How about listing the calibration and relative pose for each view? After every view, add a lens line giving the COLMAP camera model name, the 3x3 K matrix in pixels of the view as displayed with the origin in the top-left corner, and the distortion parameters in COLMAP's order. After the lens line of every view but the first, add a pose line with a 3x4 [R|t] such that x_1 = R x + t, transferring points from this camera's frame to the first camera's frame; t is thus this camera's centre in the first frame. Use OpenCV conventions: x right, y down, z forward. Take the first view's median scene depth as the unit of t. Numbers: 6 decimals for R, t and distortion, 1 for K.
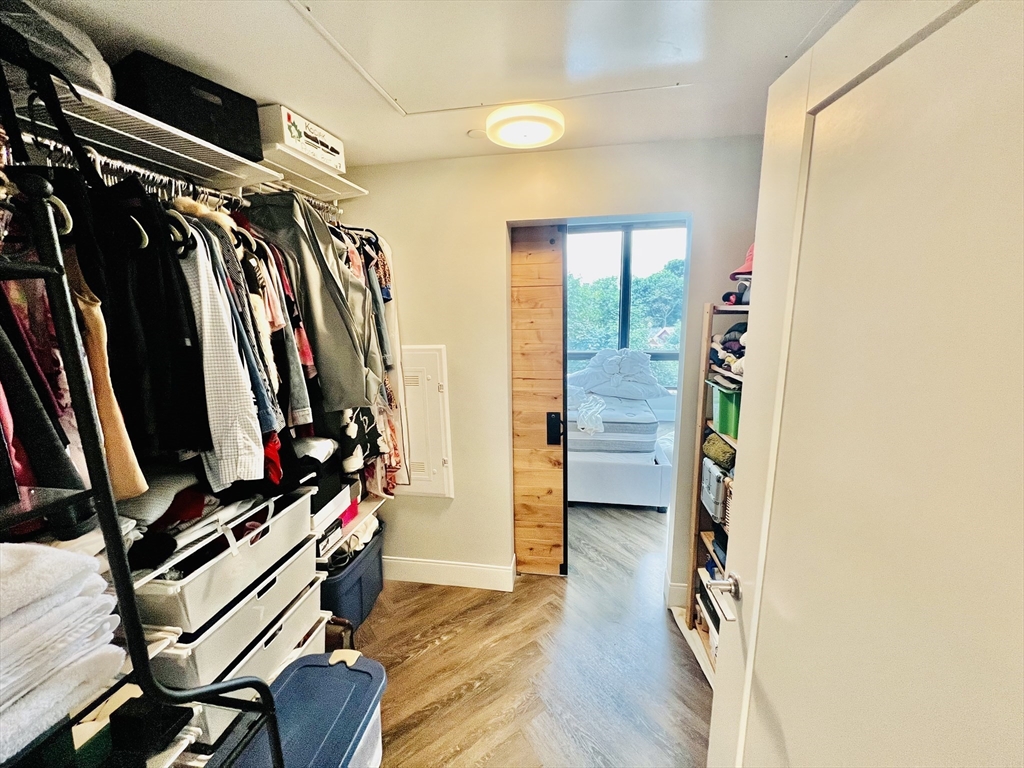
lens RADIAL K [[408.8, 0, 512.0], [0, 408.8, 384.0], [0, 0, 1]] dist [-0.000609, 0.000060]
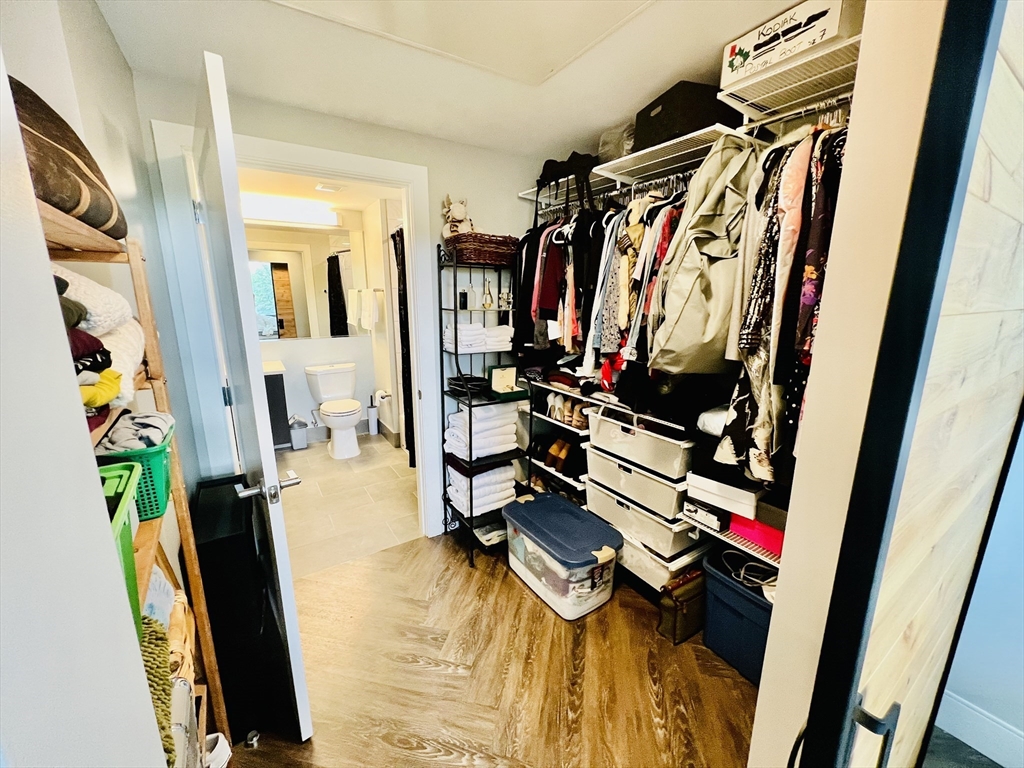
lens RADIAL K [[408.8, 0, 512.0], [0, 408.8, 384.0], [0, 0, 1]] dist [-0.000609, 0.000060]
pose [[-0.735394, 0.162757, -0.657804, 0.485637], [-0.113484, 0.927438, 0.356342, -0.200343], [0.668069, 0.336702, -0.663562, 1.353419]]
